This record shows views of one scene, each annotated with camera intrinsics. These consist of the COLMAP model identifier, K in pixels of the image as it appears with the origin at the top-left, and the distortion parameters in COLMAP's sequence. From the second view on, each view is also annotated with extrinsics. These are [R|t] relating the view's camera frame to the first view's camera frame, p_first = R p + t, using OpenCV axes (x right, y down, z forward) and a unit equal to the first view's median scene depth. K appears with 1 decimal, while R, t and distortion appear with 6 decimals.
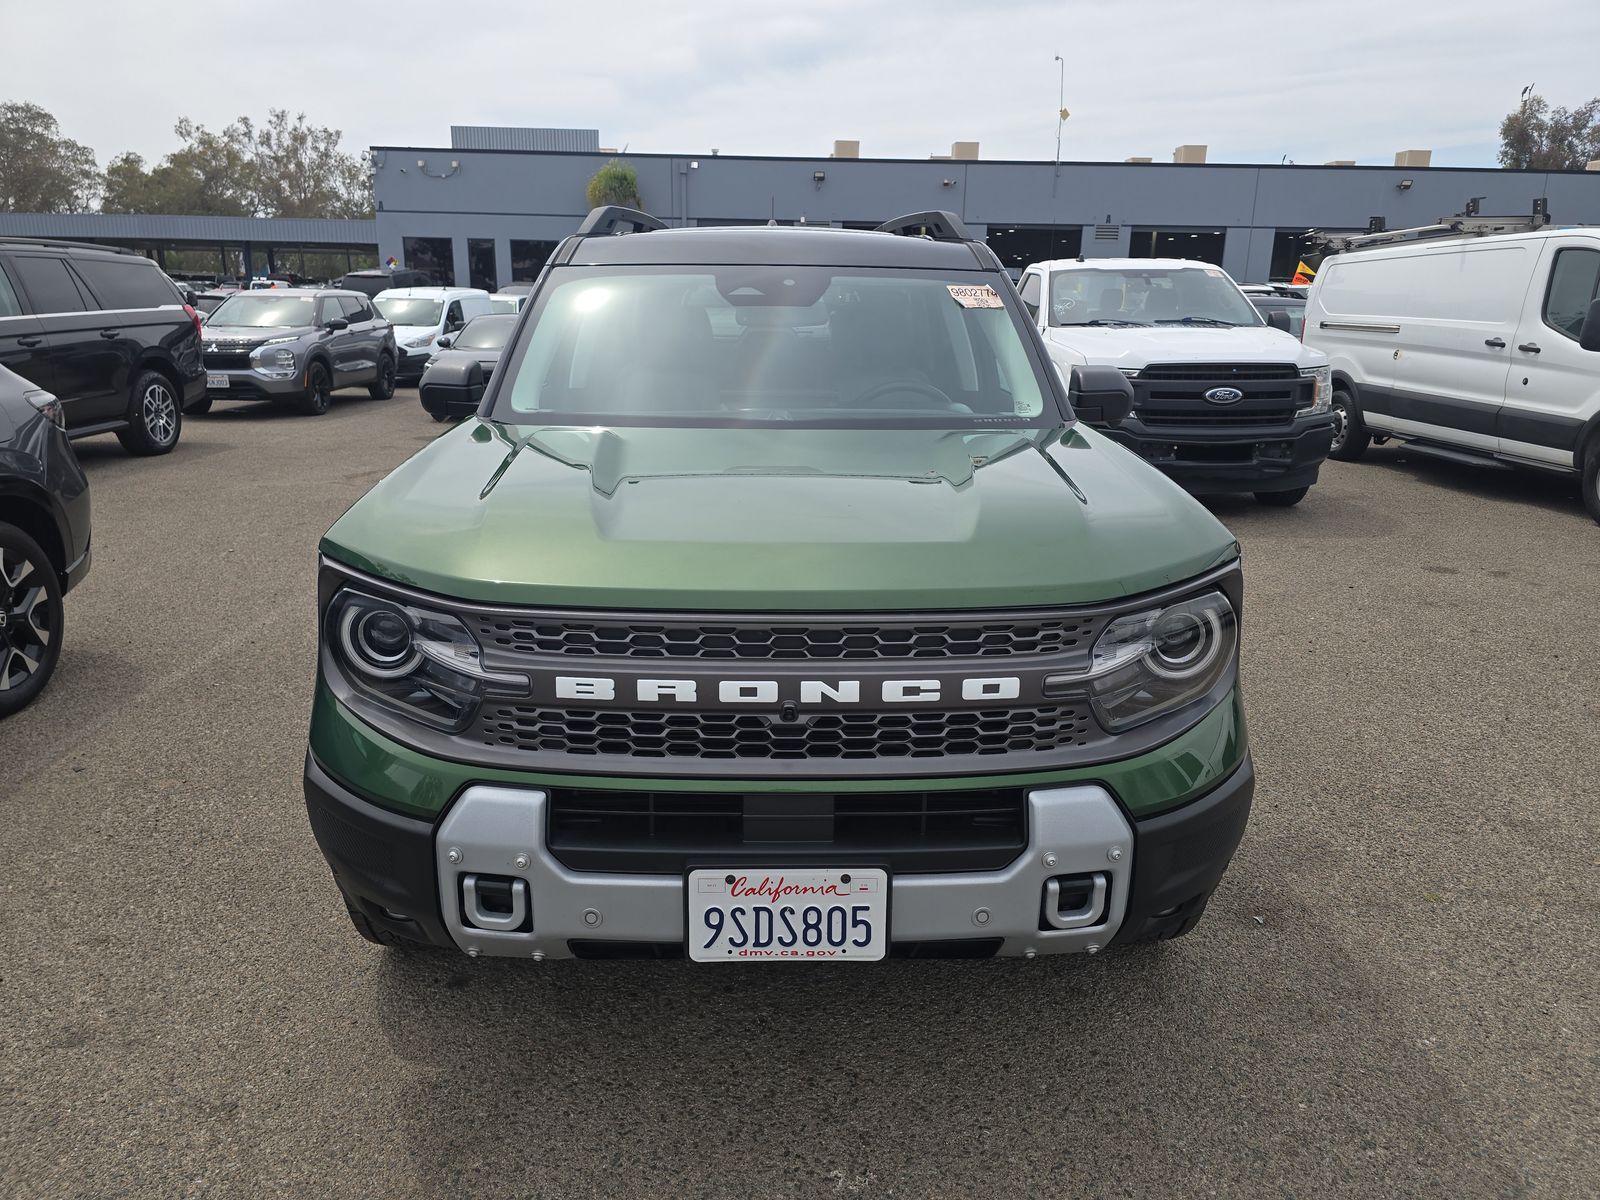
lens RADIAL K [[1083.2, 0, 800.0], [0, 1083.2, 600.0], [0, 0, 1]] dist [-0.000623, -0.010001]
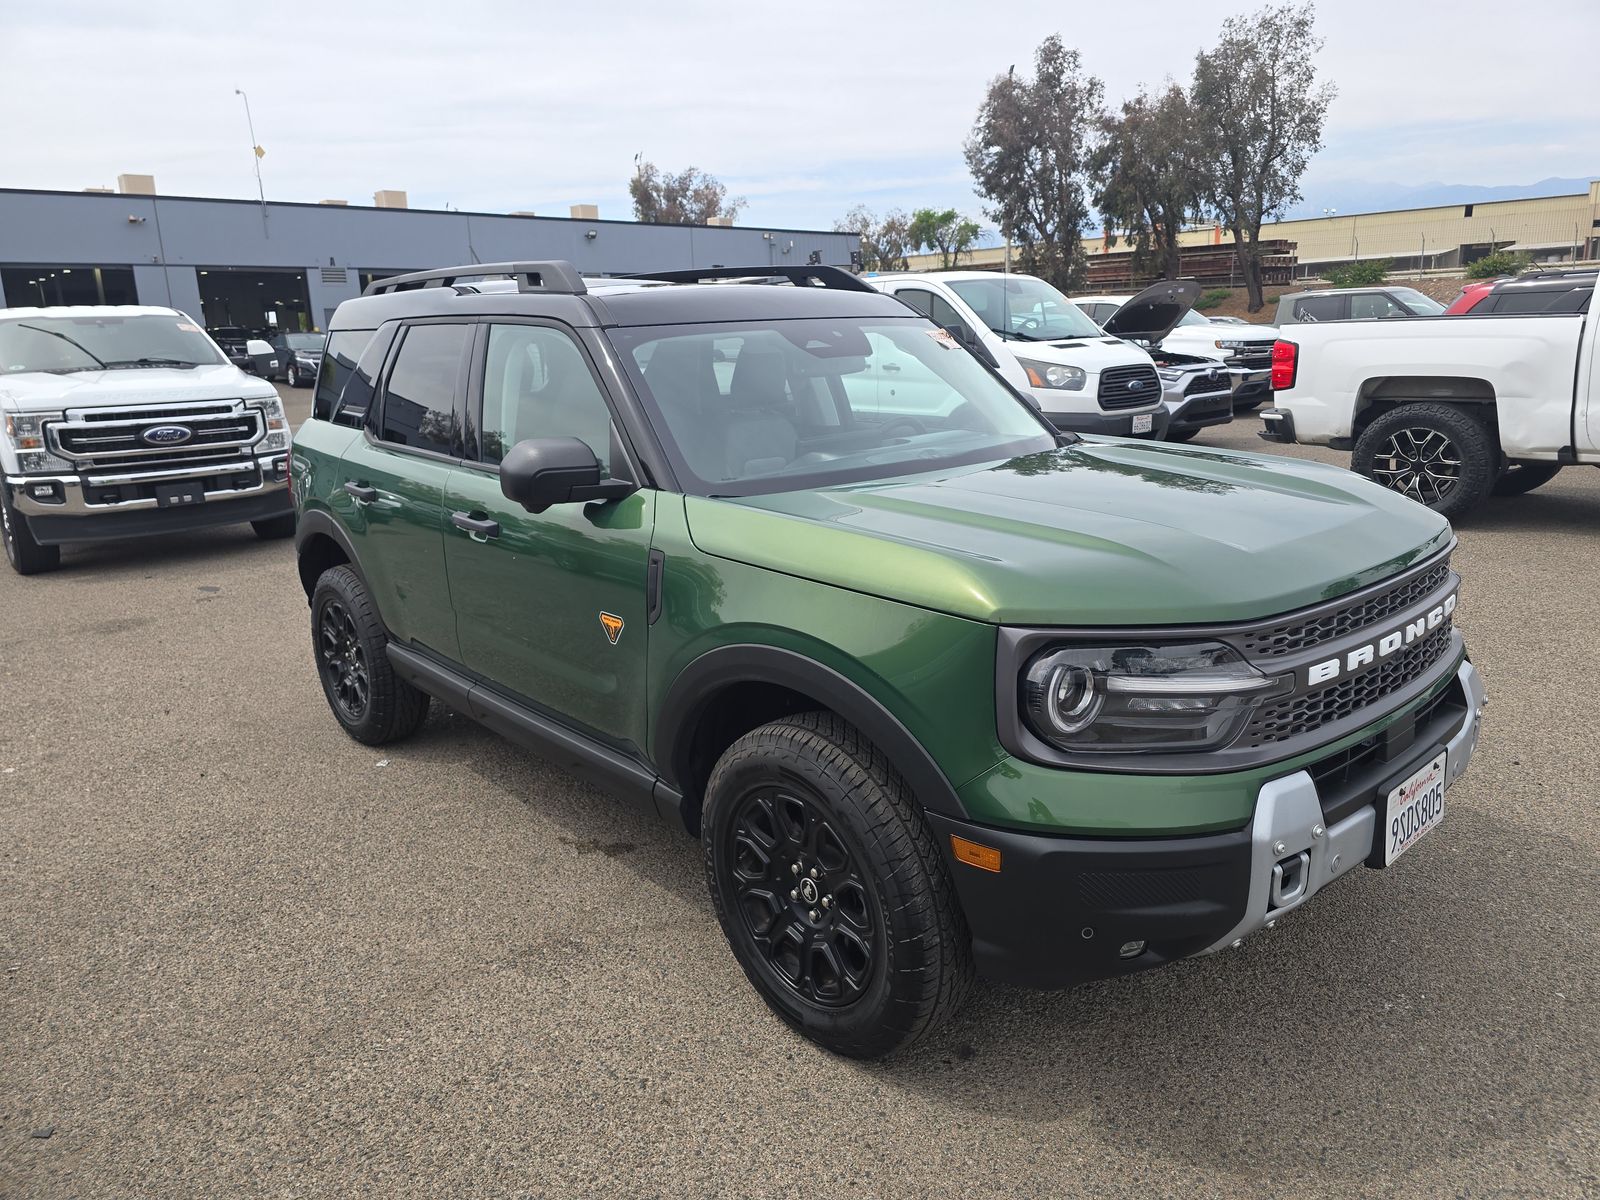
lens RADIAL K [[1075.7, 0, 788.7], [0, 1075.7, 560.5], [0, 0, 1]] dist [0.076577, -0.076679]
pose [[0.764365, -0.166365, 0.622952, -0.057405], [0.209433, 0.977814, 0.004159, -0.007119], [-0.609823, 0.127287, 0.782249, 0.015855]]
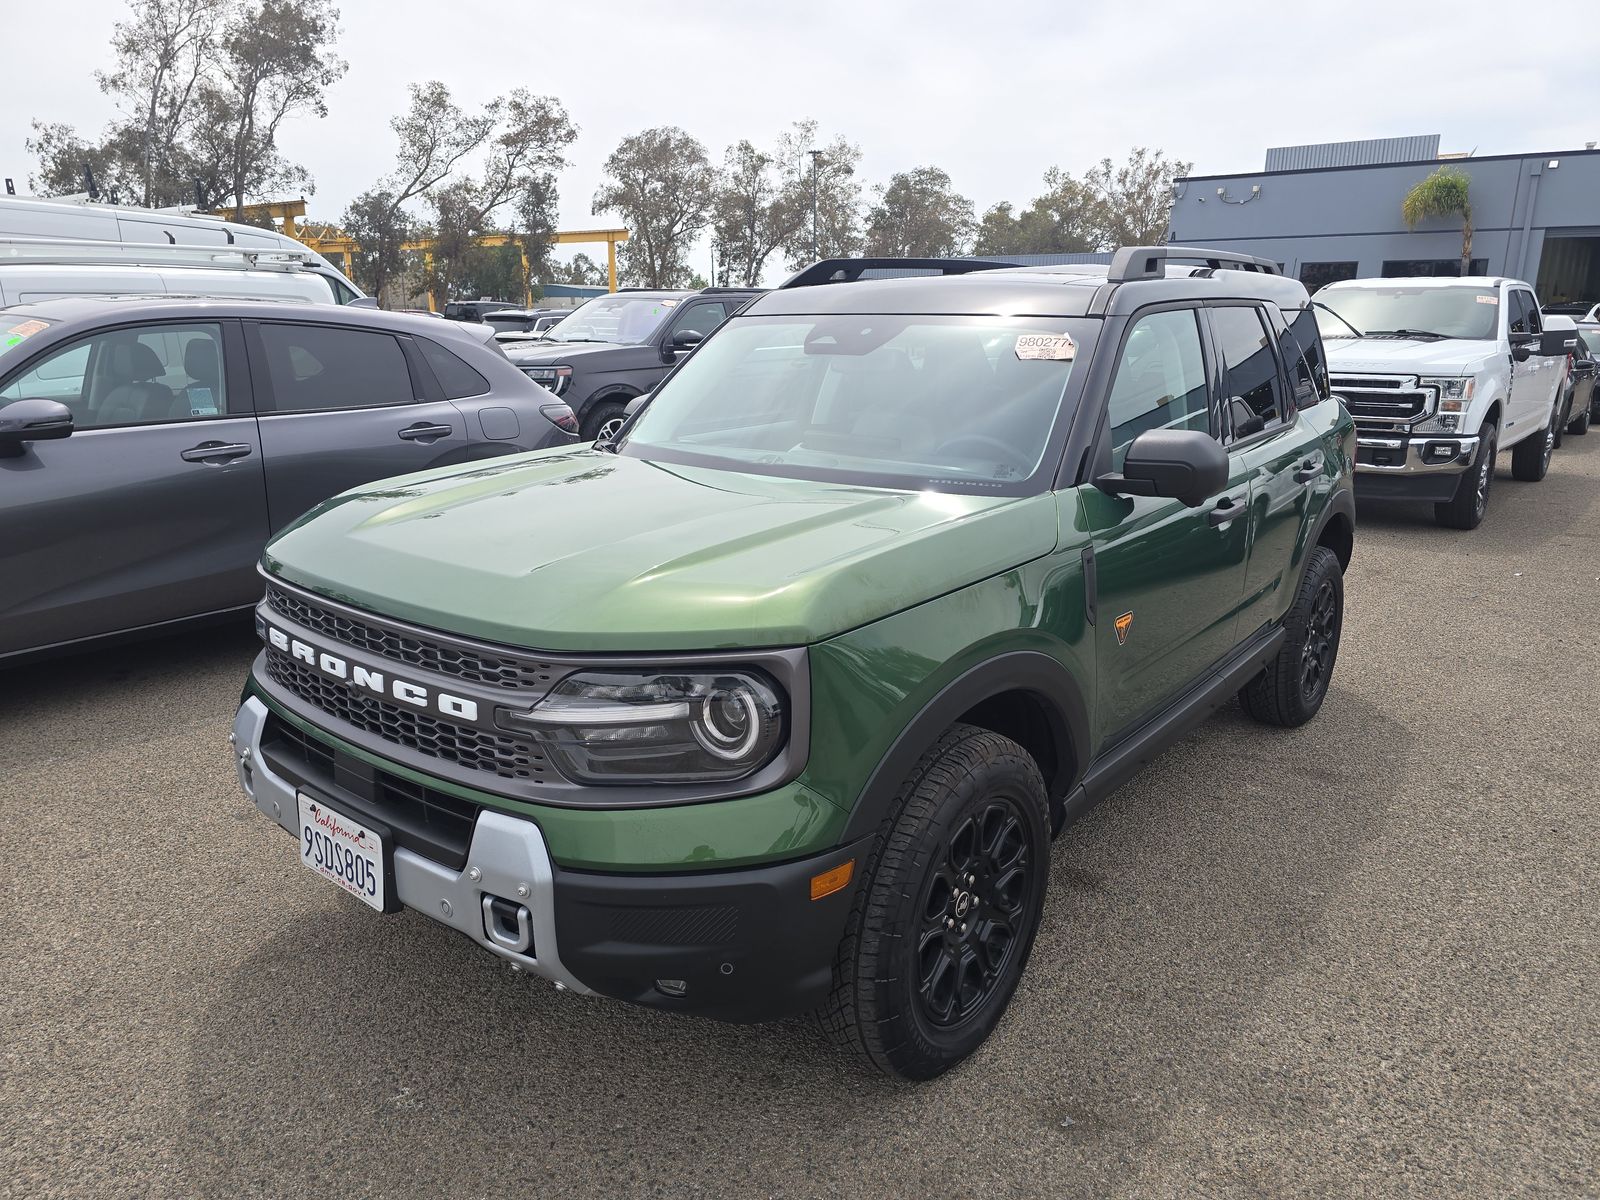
lens RADIAL K [[1078.9, 0, 778.1], [0, 1078.9, 569.9], [0, 0, 1]] dist [0.067088, -0.066067]
pose [[0.749508, 0.138372, -0.647372, 0.047576], [-0.170850, 0.985214, 0.012779, -0.005506], [0.639568, 0.101026, 0.762067, 0.013572]]
